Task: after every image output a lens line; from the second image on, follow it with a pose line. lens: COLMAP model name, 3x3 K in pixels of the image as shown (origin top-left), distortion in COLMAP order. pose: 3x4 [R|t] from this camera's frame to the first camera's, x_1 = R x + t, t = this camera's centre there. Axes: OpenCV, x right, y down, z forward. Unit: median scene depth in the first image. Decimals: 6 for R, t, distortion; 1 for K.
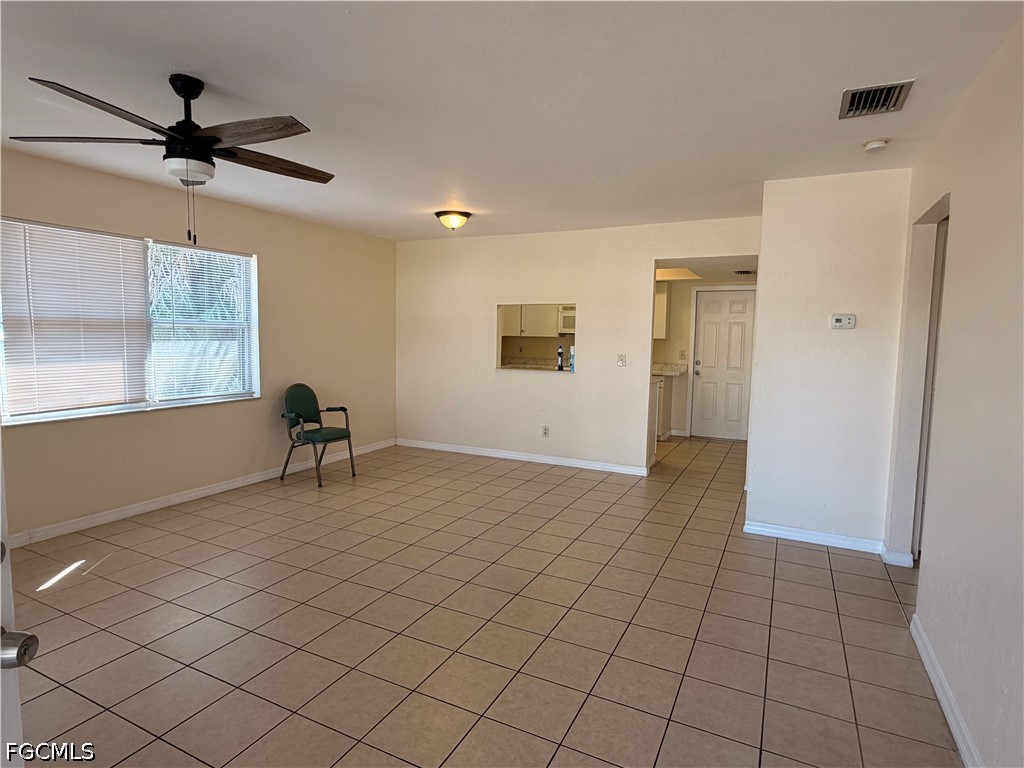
lens RADIAL K [[562.4, 0, 512.0], [0, 562.4, 384.0], [0, 0, 1]] dist [-0.022180, 0.000097]
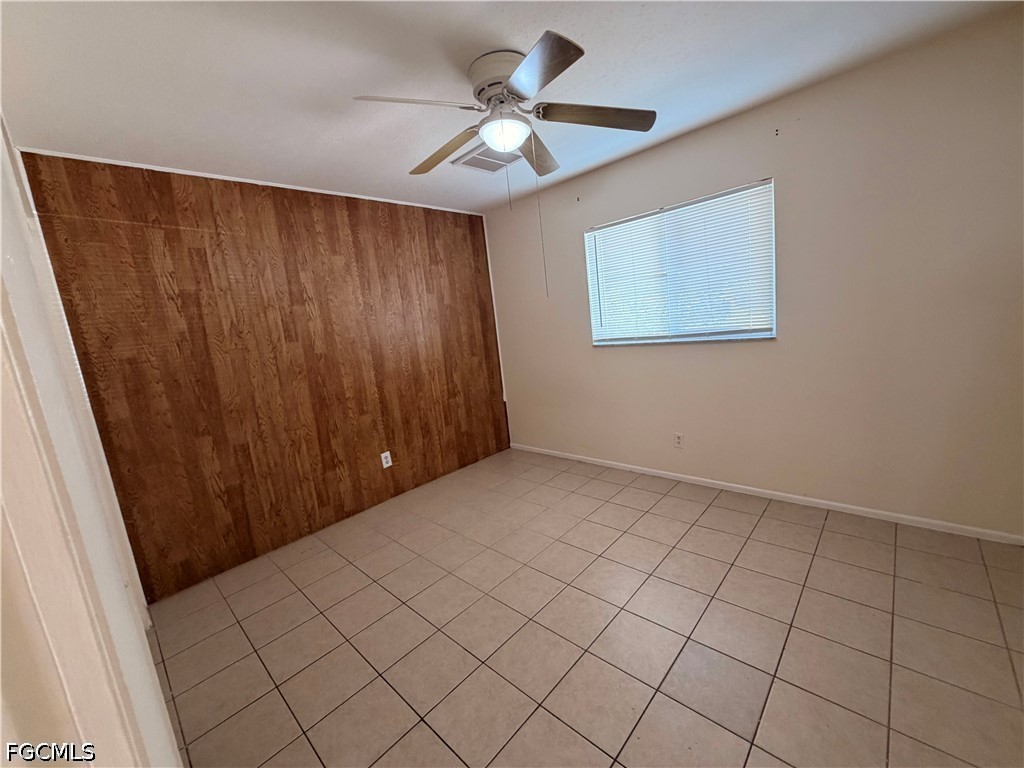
lens RADIAL K [[409.8, 0, 512.0], [0, 409.8, 384.0], [0, 0, 1]] dist [0.000224, 0.000040]
pose [[0.948778, -0.077918, -0.306185, 0.227224], [0.102125, 0.992722, 0.063829, -0.038605], [0.298983, -0.091829, 0.949830, 0.457779]]
